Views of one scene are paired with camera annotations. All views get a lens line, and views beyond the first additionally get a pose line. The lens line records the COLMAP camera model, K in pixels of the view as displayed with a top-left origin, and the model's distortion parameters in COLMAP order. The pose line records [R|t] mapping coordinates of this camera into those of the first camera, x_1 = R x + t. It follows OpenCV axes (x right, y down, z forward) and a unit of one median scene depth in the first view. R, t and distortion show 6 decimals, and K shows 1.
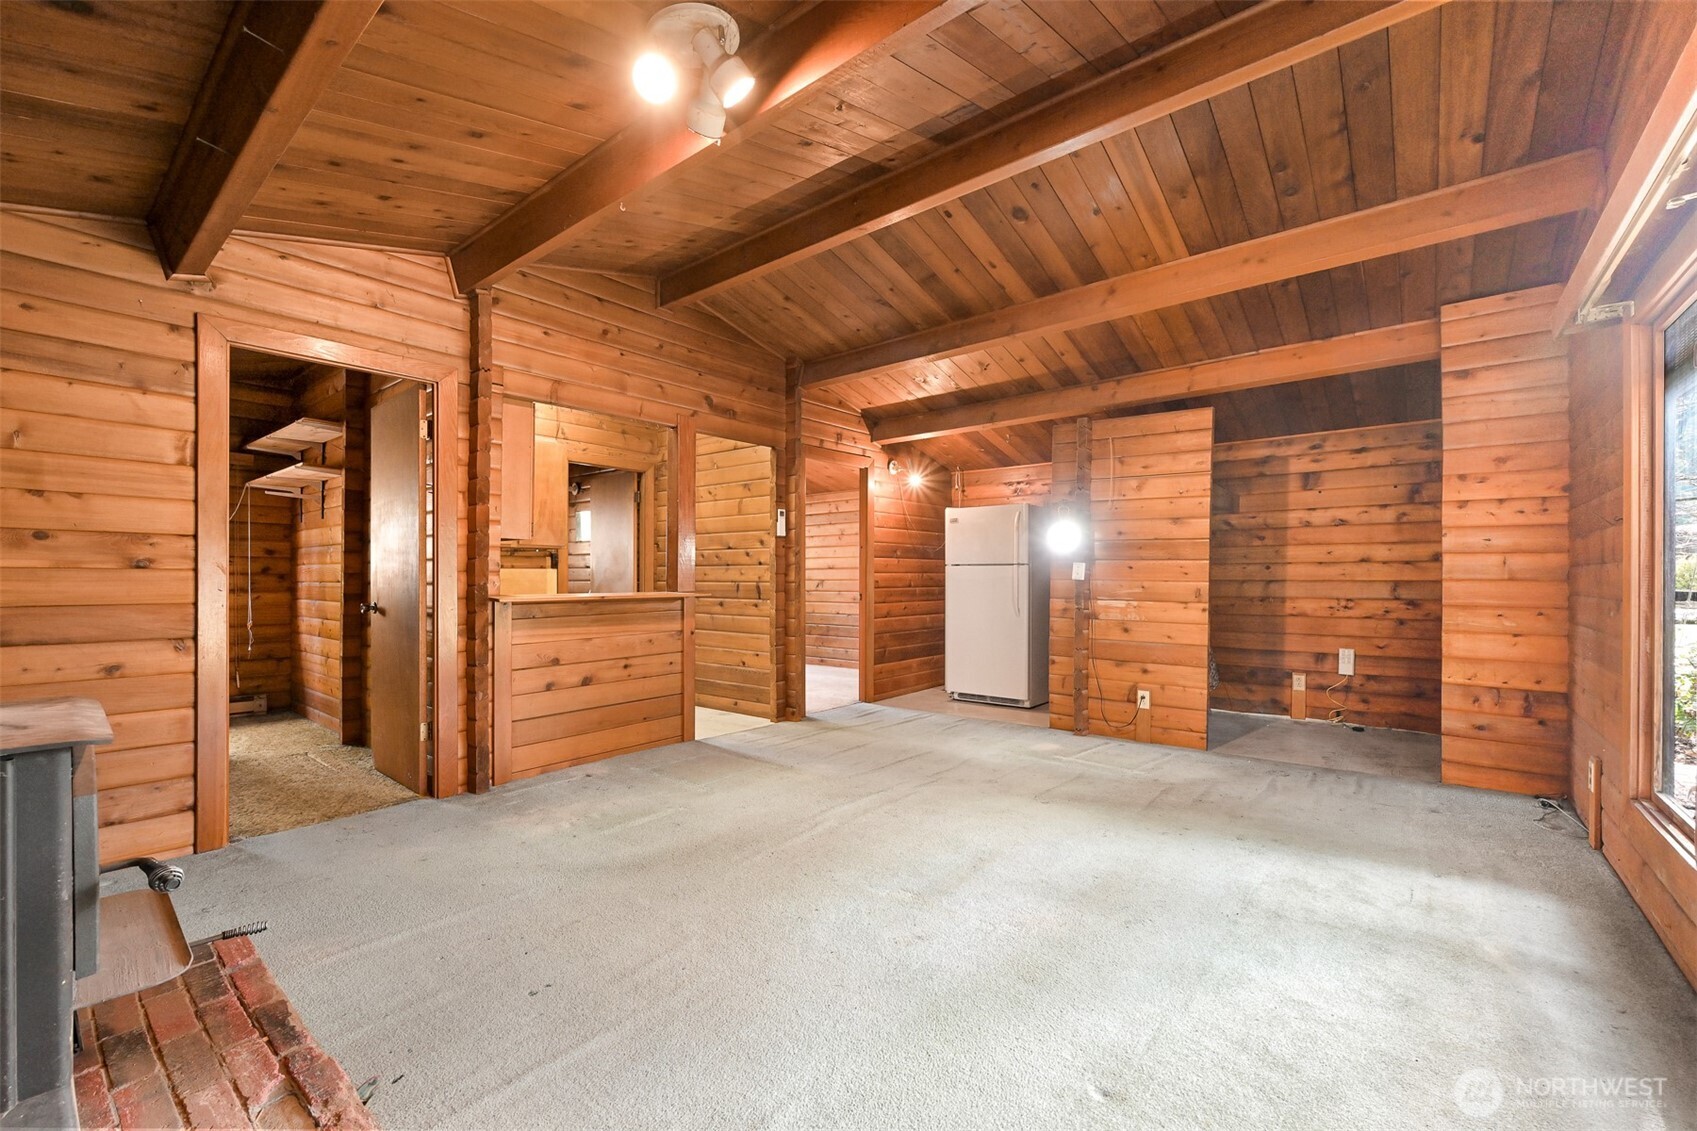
lens RADIAL K [[696.7, 0, 873.7], [0, 696.7, 575.3], [0, 0, 1]] dist [-0.001477, 0.000005]
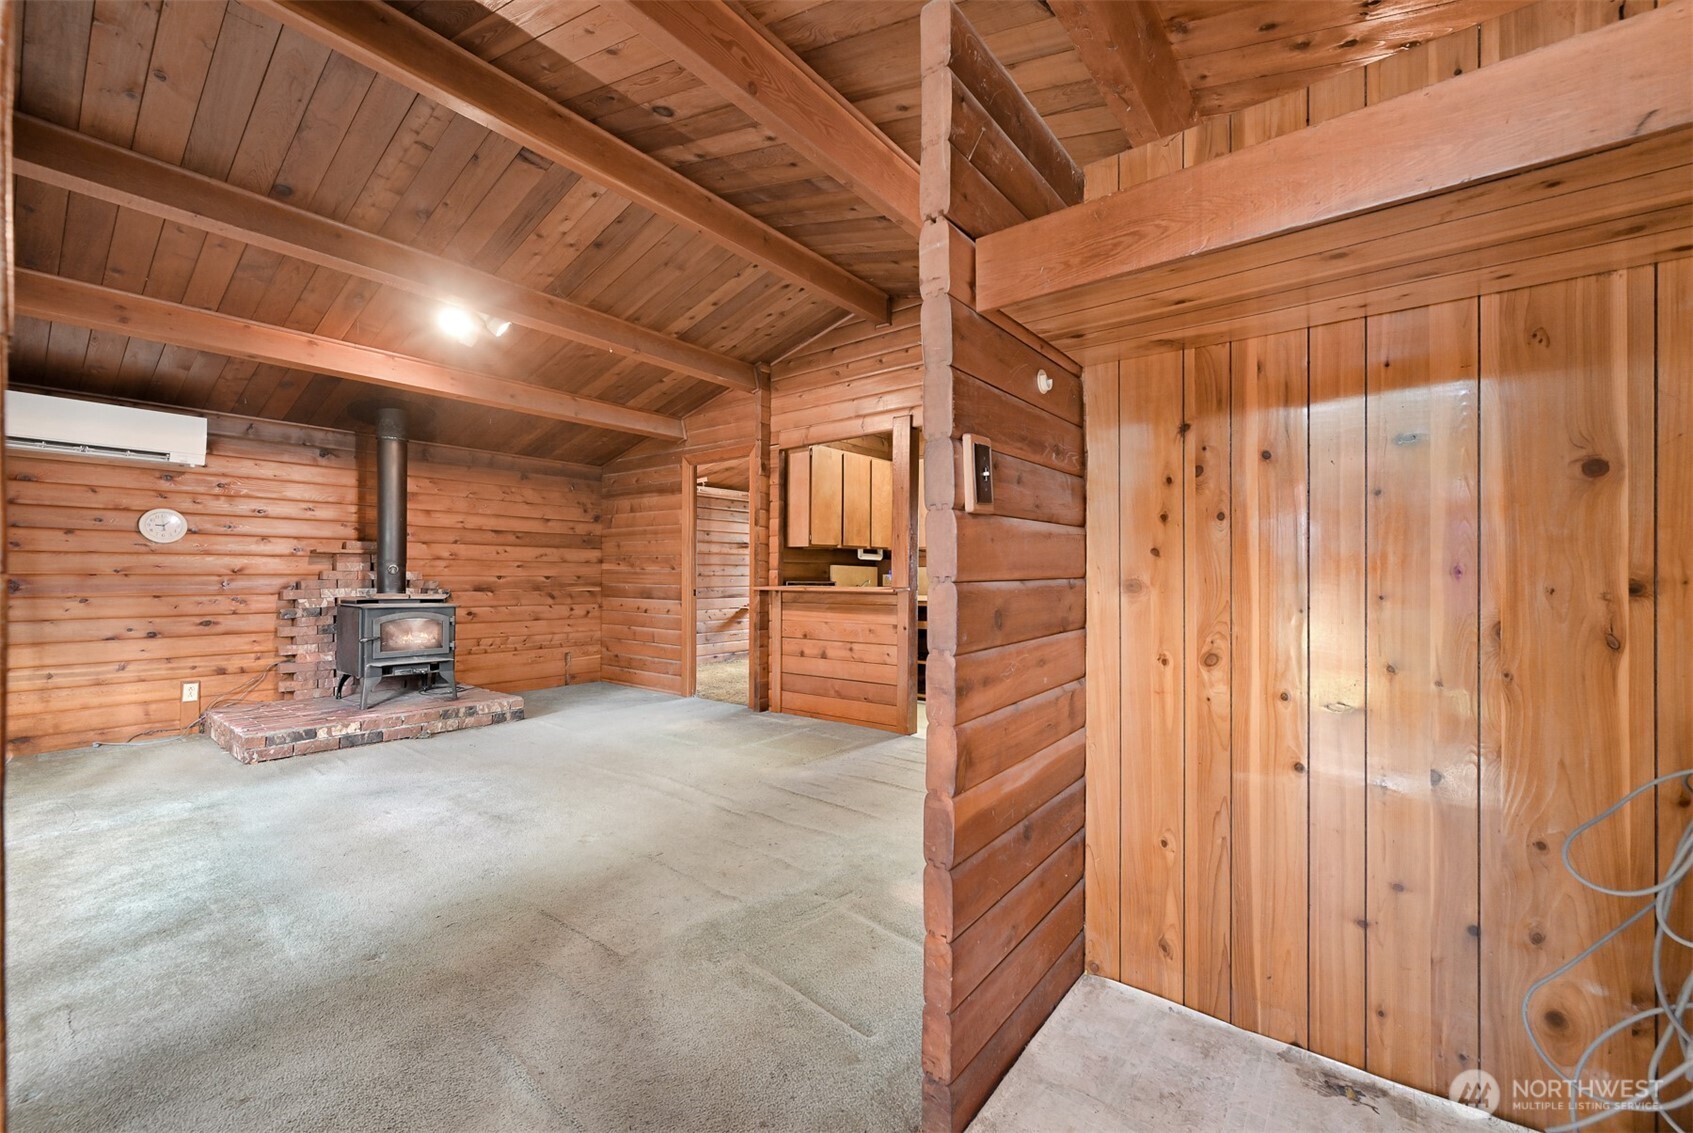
lens RADIAL K [[692.2, 0, 849.7], [0, 692.2, 573.5], [0, 0, 1]] dist [-0.002586, 0.000446]
pose [[-0.019811, -0.002739, -0.999800, 0.644441], [0.001188, 0.999995, -0.002763, 0.005154], [0.999803, -0.001242, -0.019808, 0.809603]]
